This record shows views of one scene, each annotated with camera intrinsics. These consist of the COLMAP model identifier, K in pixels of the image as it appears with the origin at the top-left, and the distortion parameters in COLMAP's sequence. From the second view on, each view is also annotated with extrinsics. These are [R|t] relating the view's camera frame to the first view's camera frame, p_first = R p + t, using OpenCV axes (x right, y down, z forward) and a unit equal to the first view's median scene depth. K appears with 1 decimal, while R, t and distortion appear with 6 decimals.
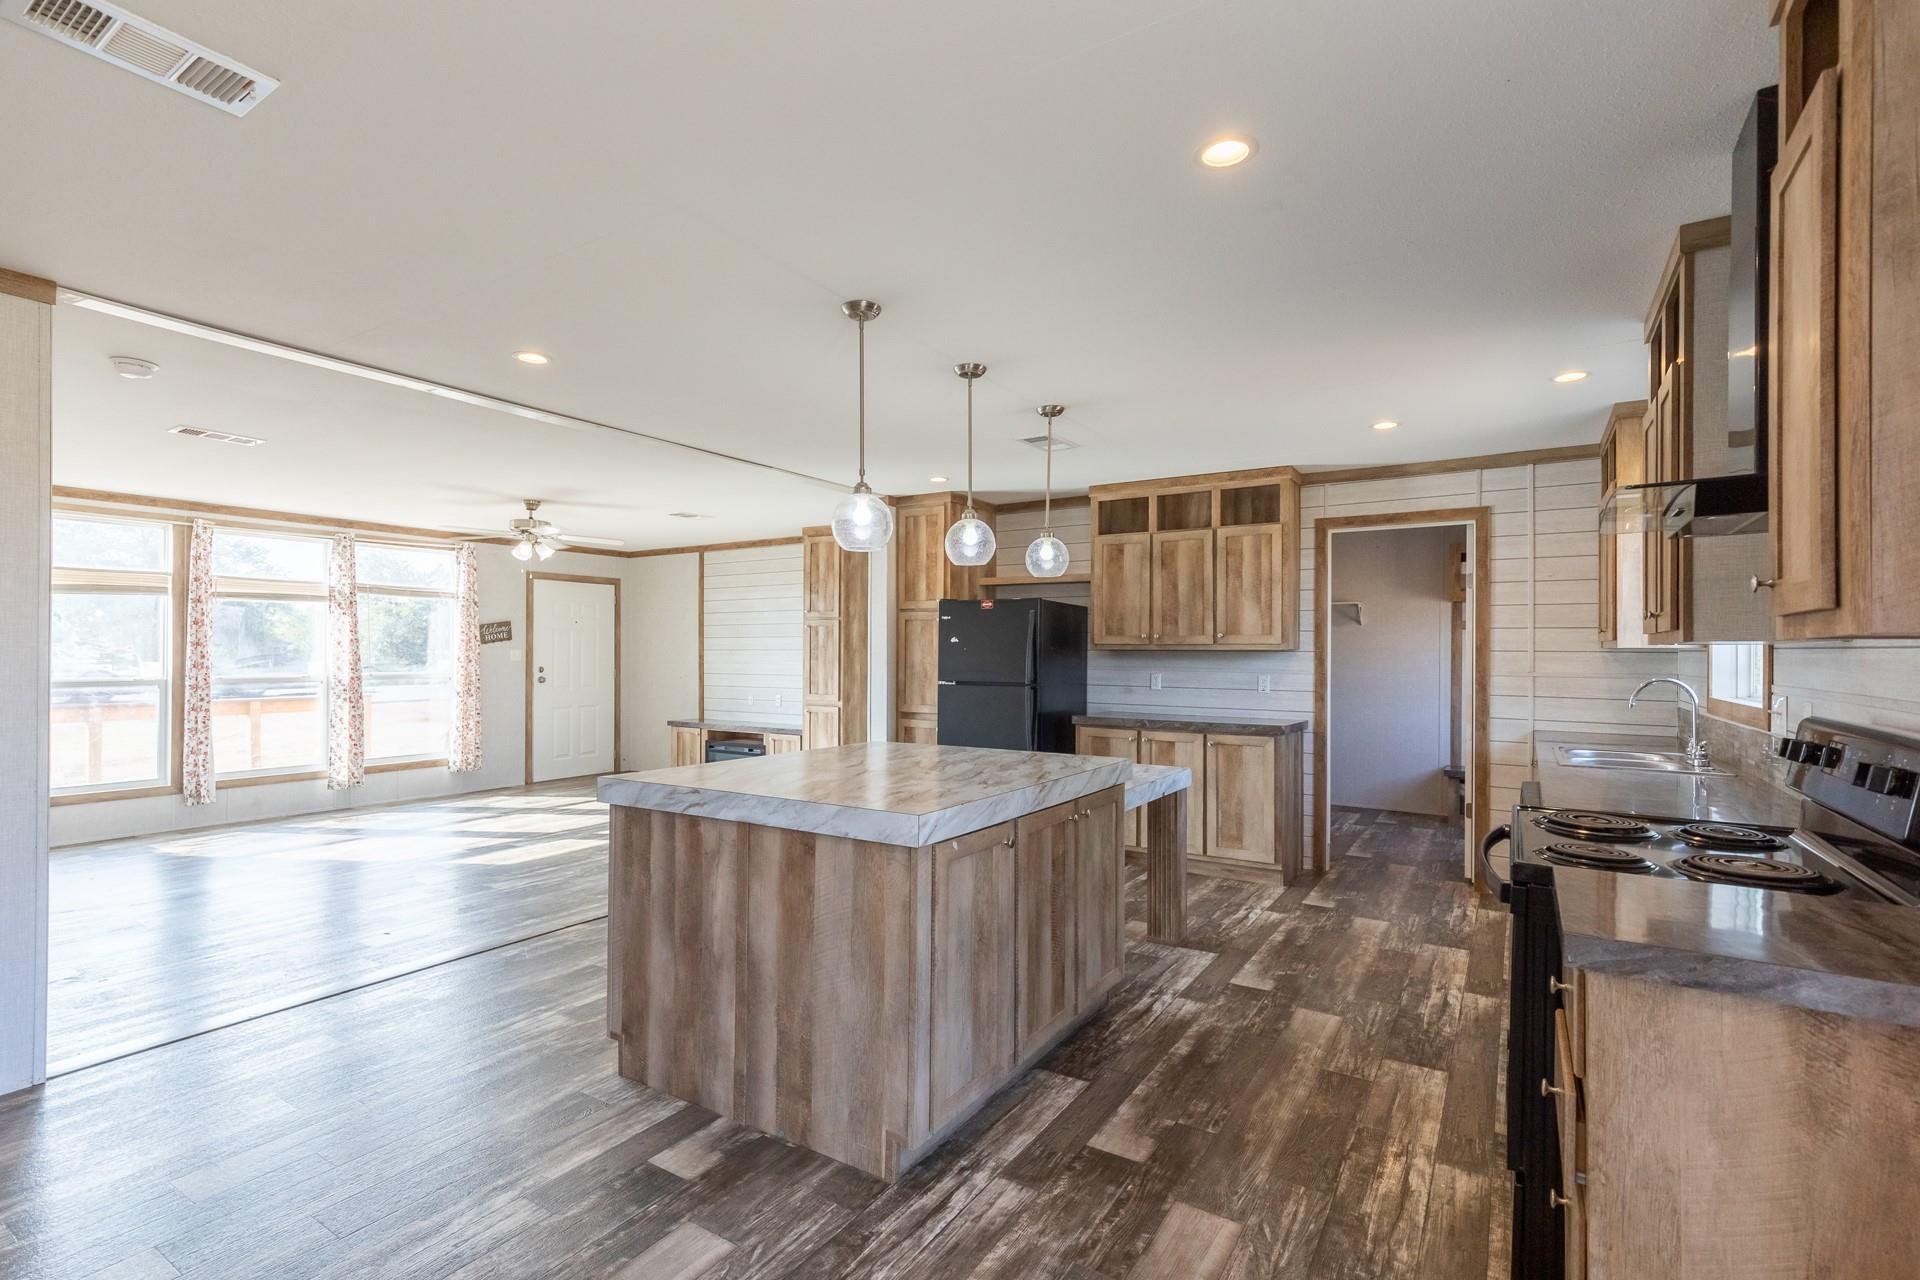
lens RADIAL K [[877.7, 0, 951.0], [0, 877.7, 639.5], [0, 0, 1]] dist [0.009770, -0.001196]
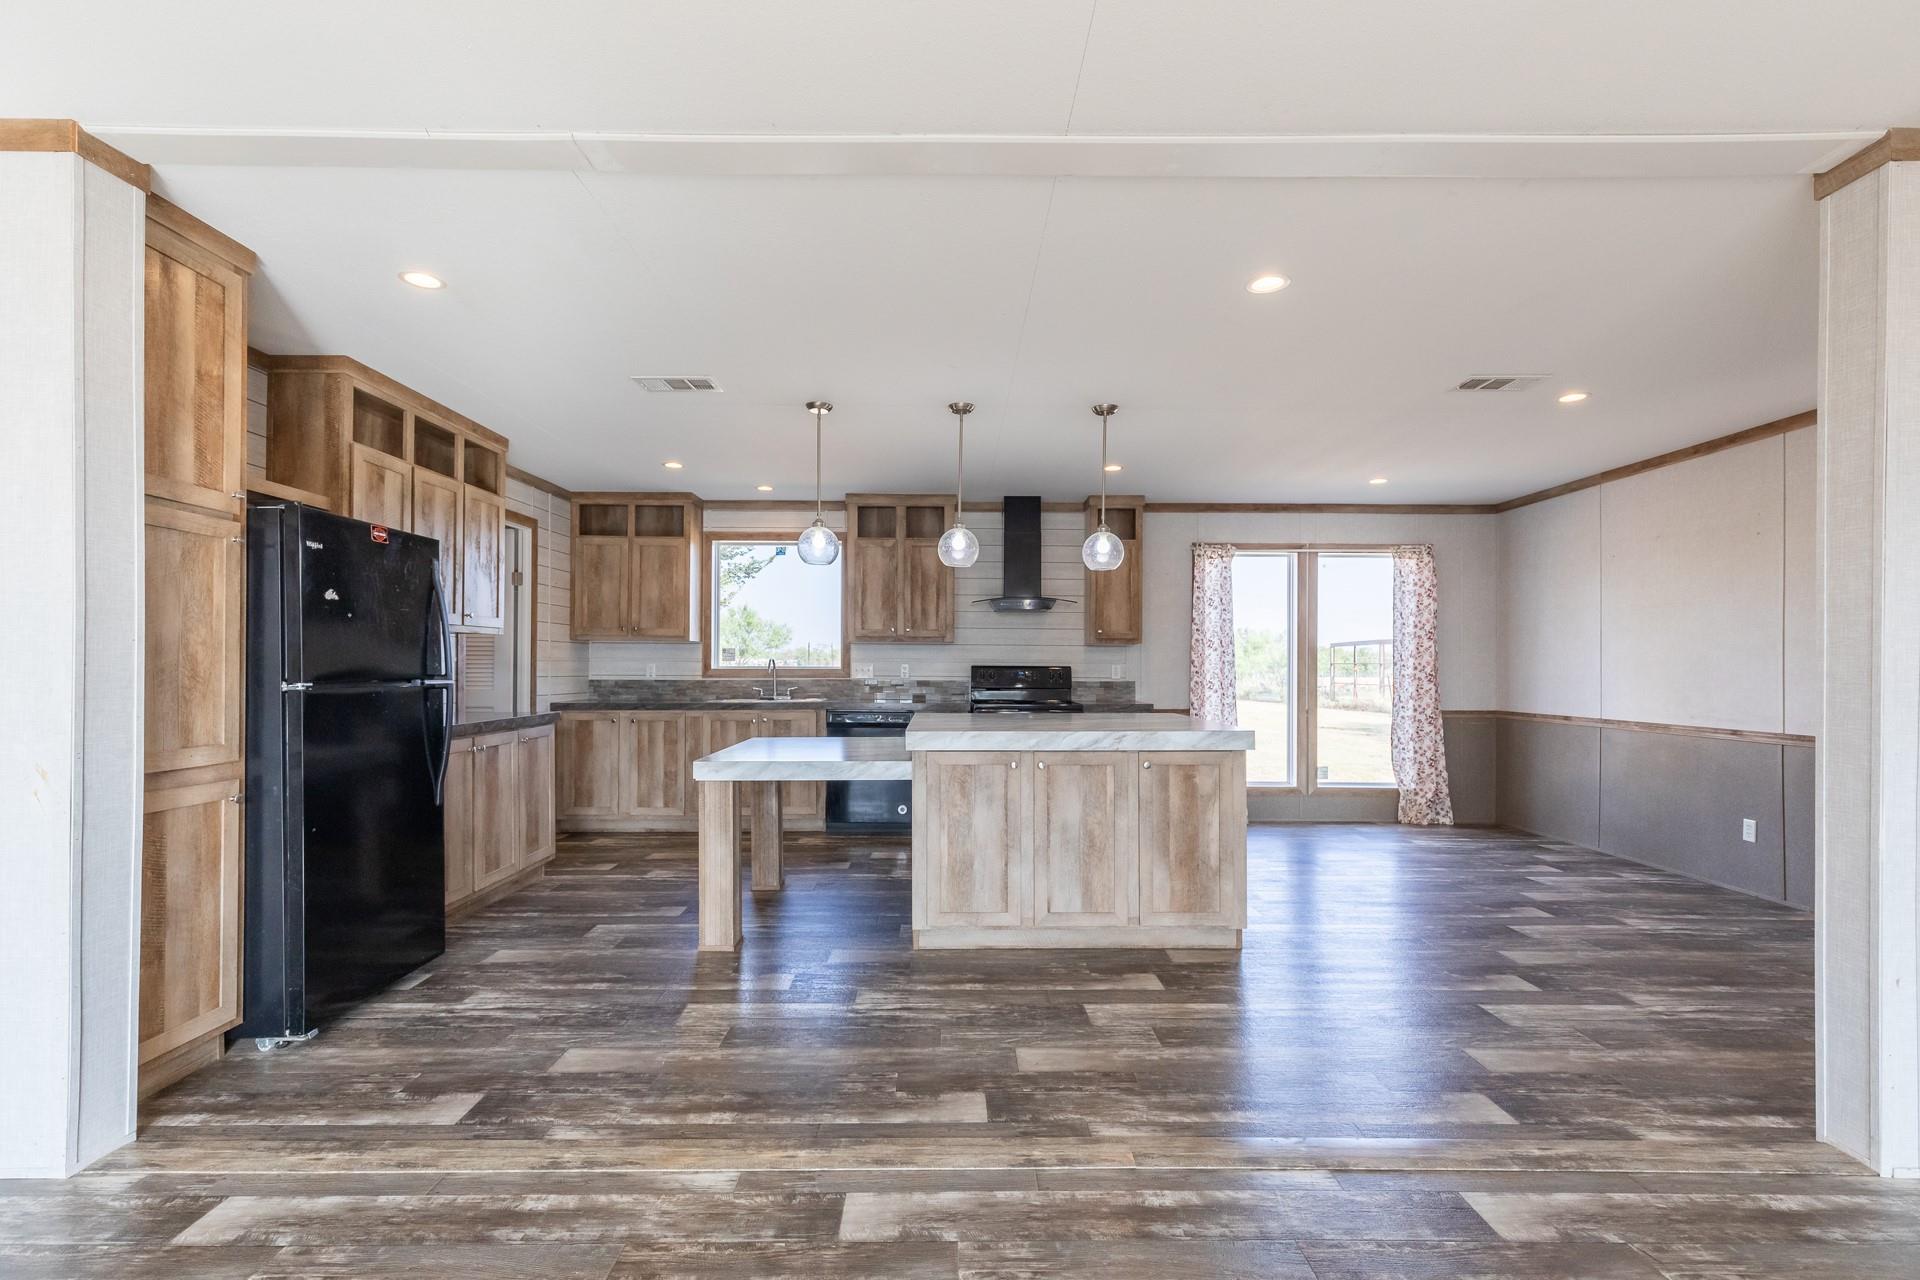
lens RADIAL K [[877.7, 0, 955.3], [0, 877.7, 660.8], [0, 0, 1]] dist [0.009770, -0.001196]
pose [[-0.548804, -0.002143, 0.835948, -0.529793], [-0.017635, 0.999804, -0.009015, 0.031447], [-0.835765, -0.019689, -0.548734, 0.887156]]
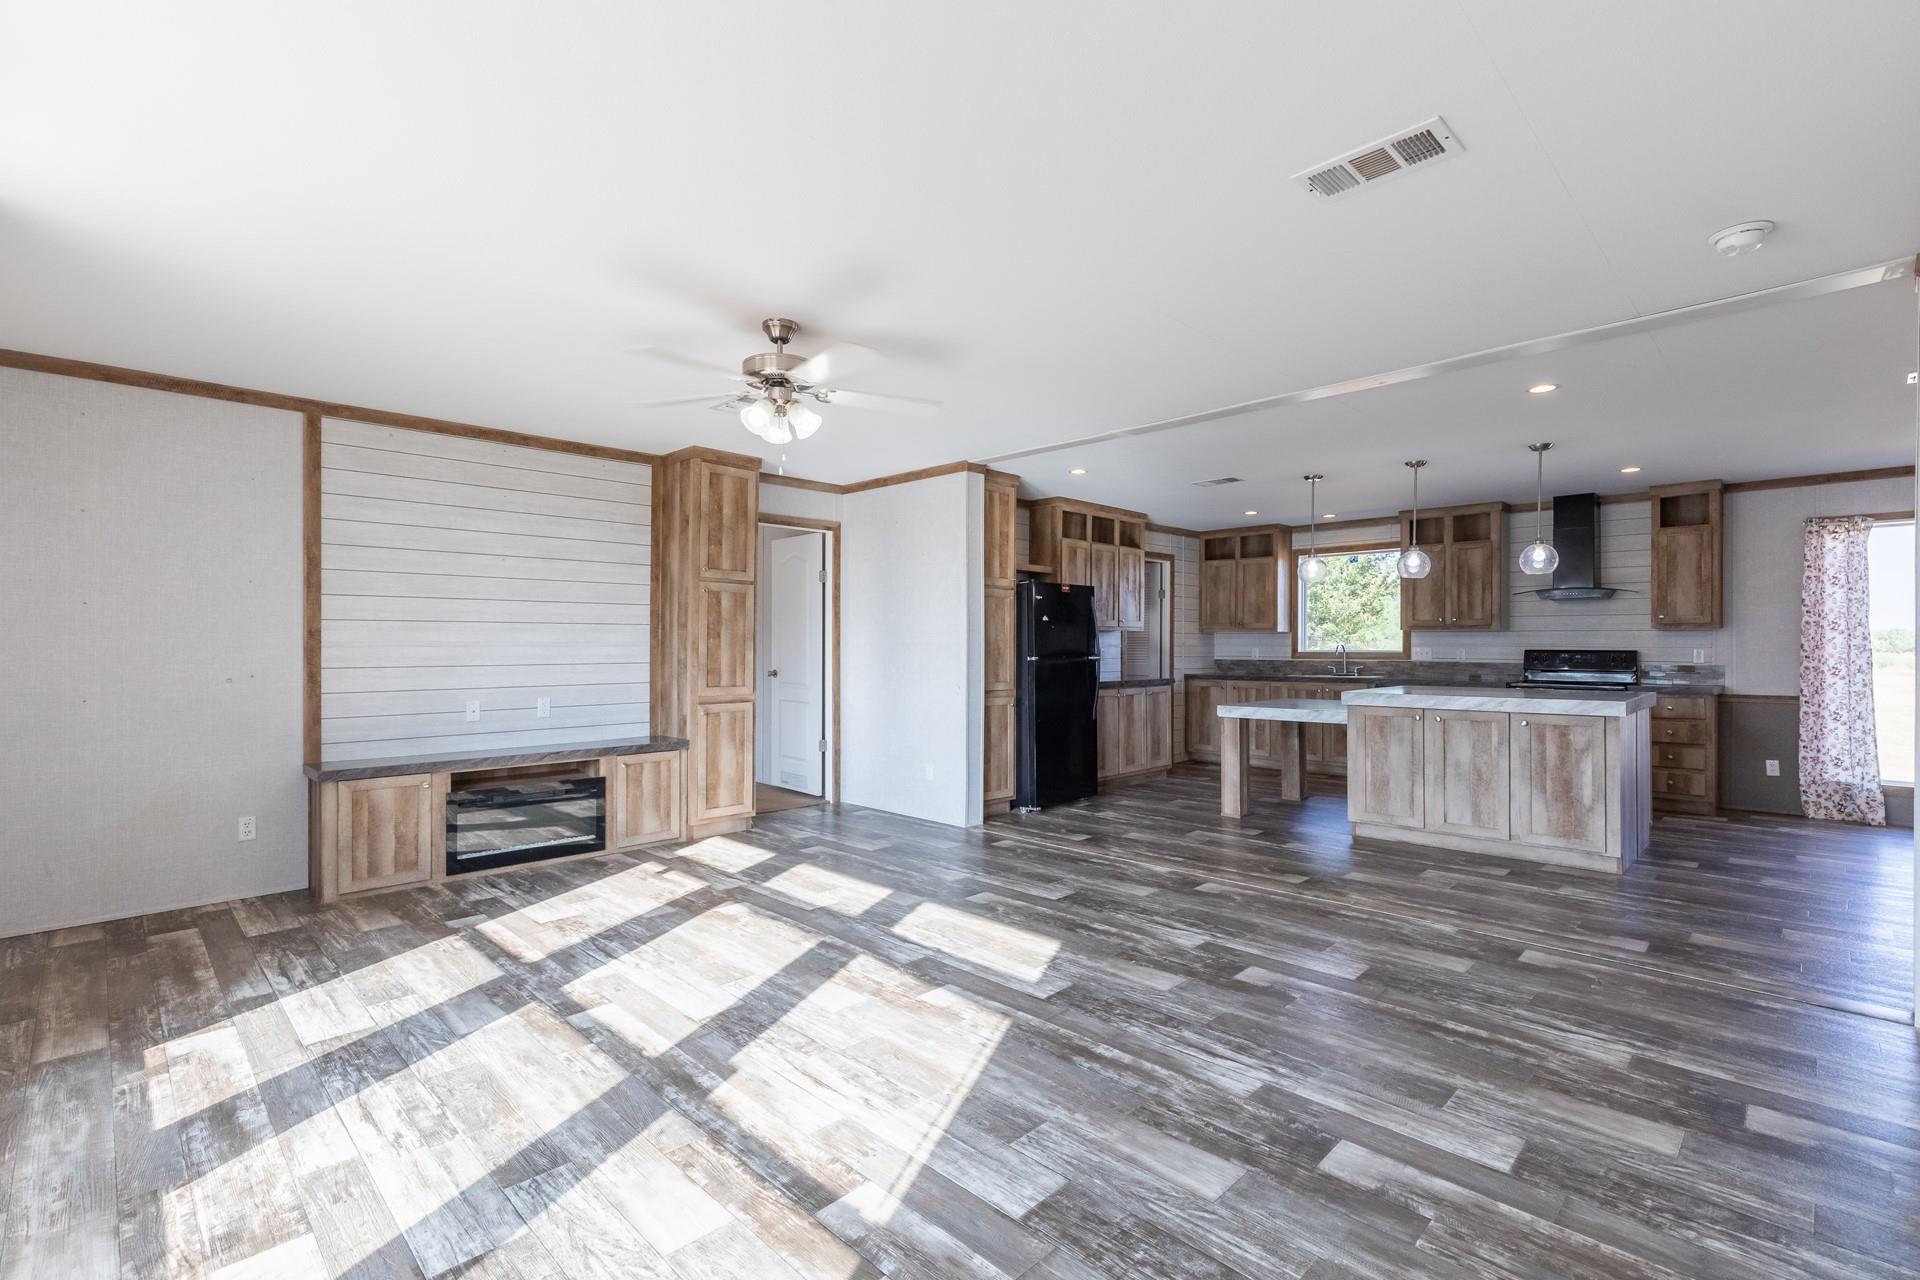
lens RADIAL K [[877.7, 0, 945.3], [0, 877.7, 644.1], [0, 0, 1]] dist [0.009770, -0.001196]
pose [[0.217527, -0.001756, 0.976053, -0.975482], [-0.014696, 0.999879, 0.005074, 0.025594], [-0.975944, -0.015448, 0.217475, 0.801980]]
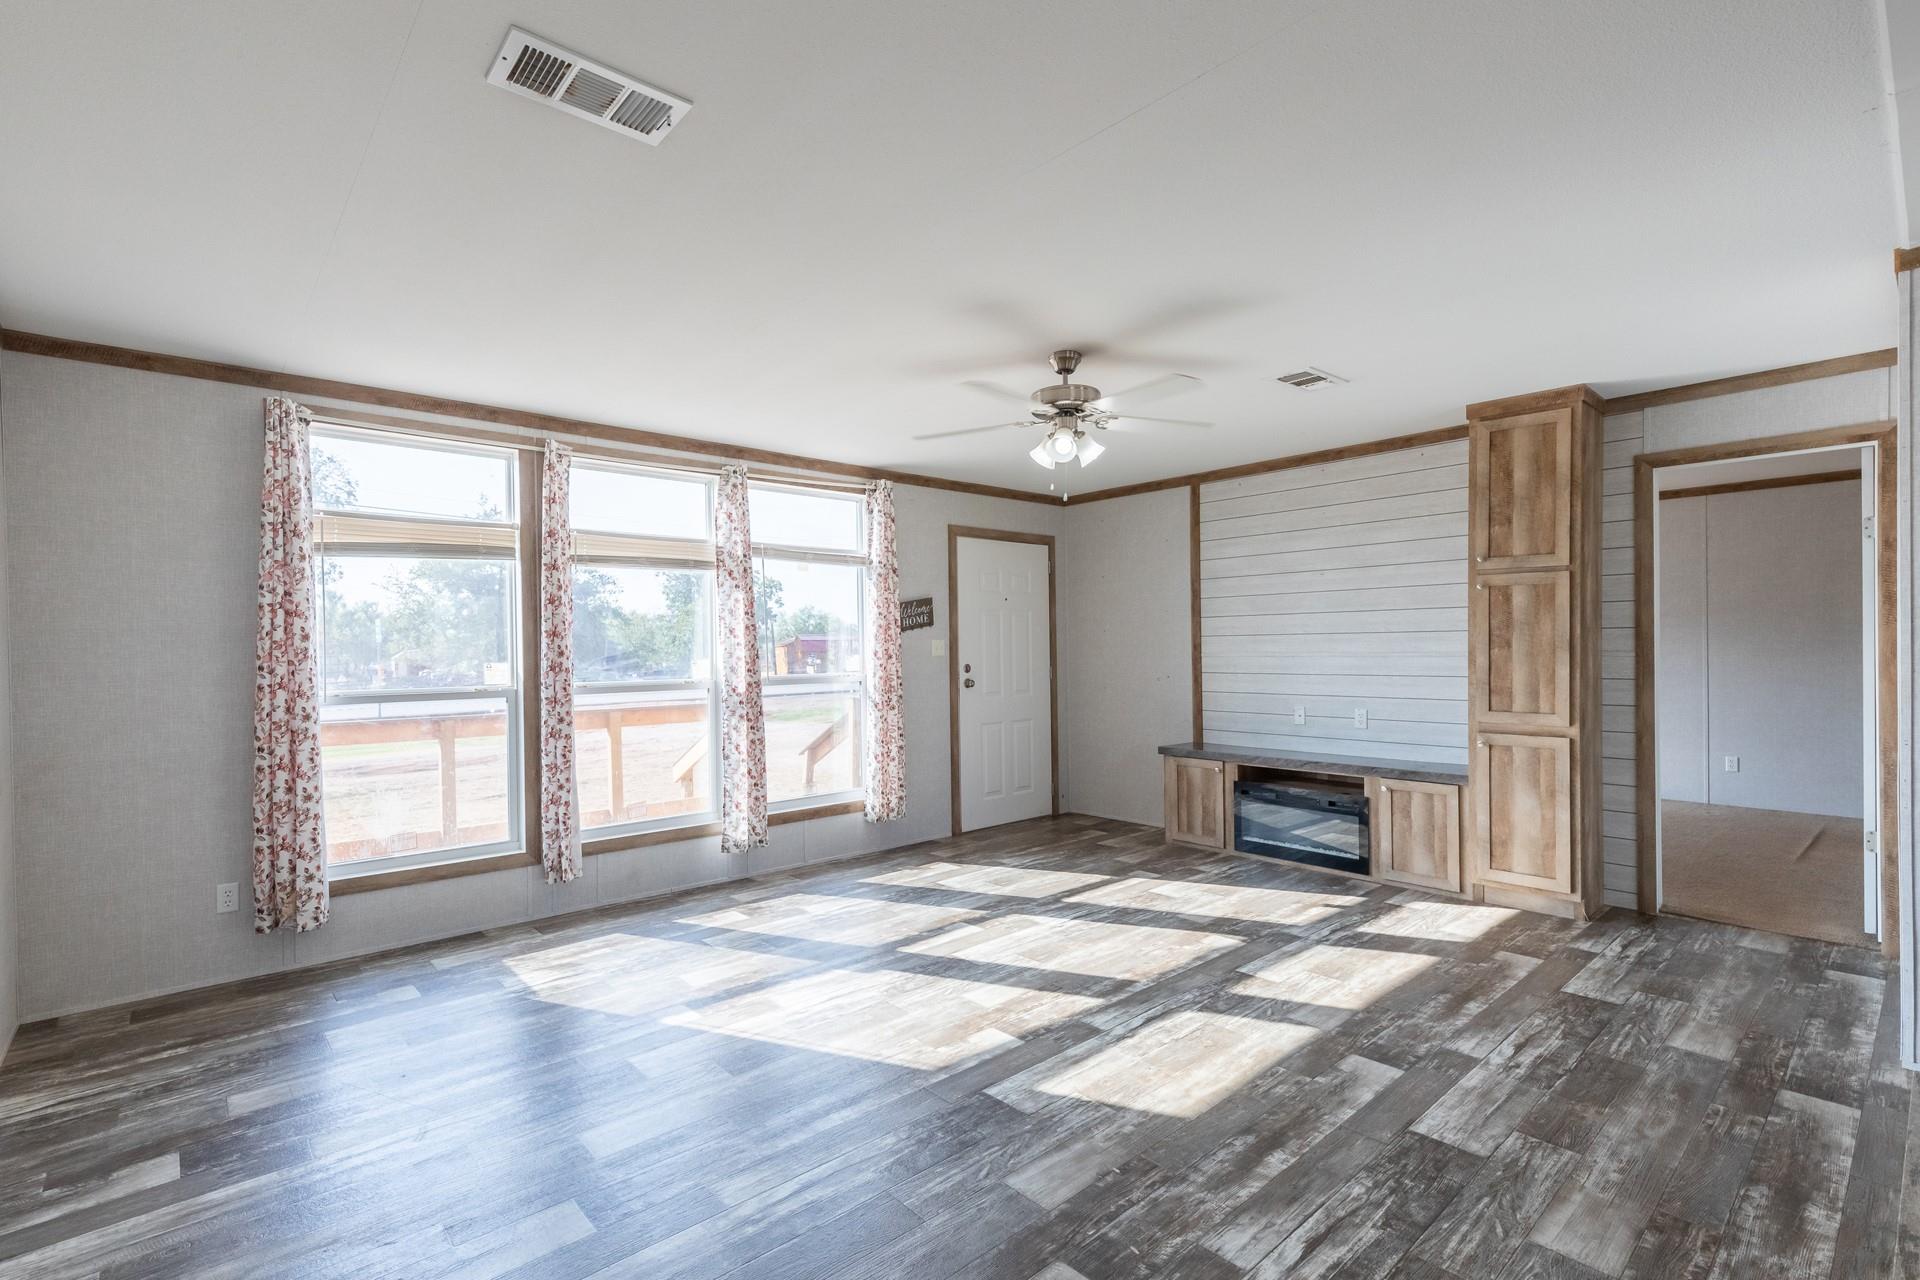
lens RADIAL K [[877.7, 0, 946.6], [0, 877.7, 647.7], [0, 0, 1]] dist [0.009770, -0.001196]
pose [[0.960488, -0.013155, -0.278011, -0.401926], [0.017679, 0.999749, 0.013769, 0.011424], [0.277760, -0.018140, 0.960479, 0.465202]]
